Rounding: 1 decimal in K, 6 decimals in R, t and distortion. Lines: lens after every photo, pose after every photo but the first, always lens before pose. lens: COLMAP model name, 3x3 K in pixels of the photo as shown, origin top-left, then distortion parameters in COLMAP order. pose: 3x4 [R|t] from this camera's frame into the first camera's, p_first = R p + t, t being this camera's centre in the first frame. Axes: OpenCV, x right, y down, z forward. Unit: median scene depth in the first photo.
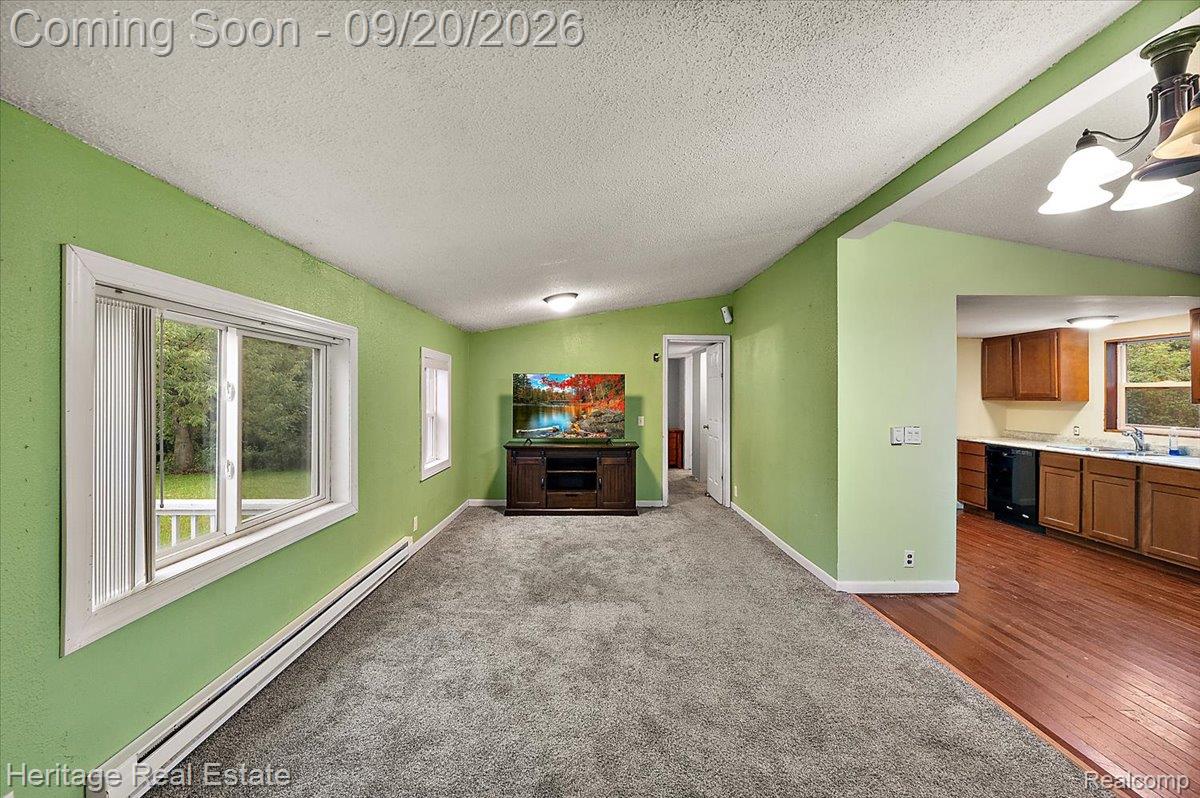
lens RADIAL K [[468.5, 0, 607.0], [0, 468.5, 395.6], [0, 0, 1]] dist [0.000088, -0.000020]
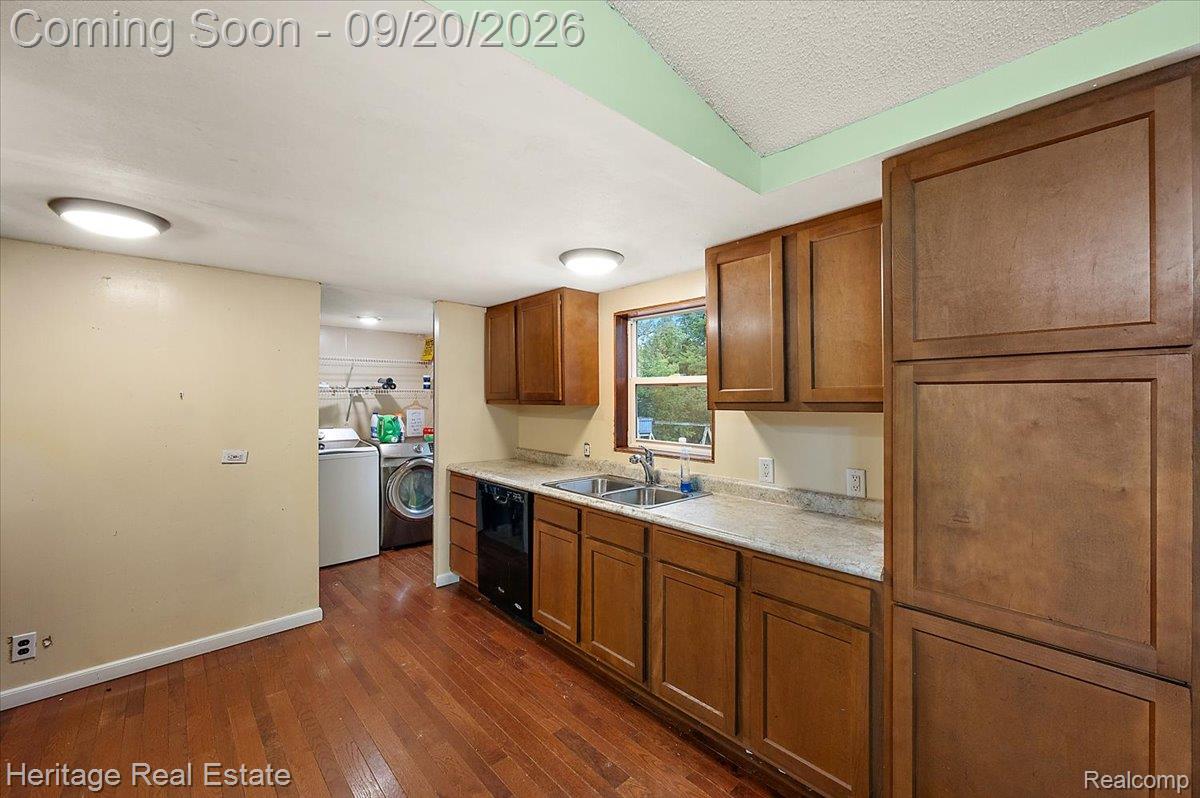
lens RADIAL K [[468.5, 0, 598.4], [0, 468.5, 395.3], [0, 0, 1]] dist [0.000088, -0.000020]
pose [[0.744026, 0.000366, 0.668150, 0.608895], [0.001659, 0.999996, -0.002394, -0.000726], [-0.668148, 0.002889, 0.744023, 0.528653]]
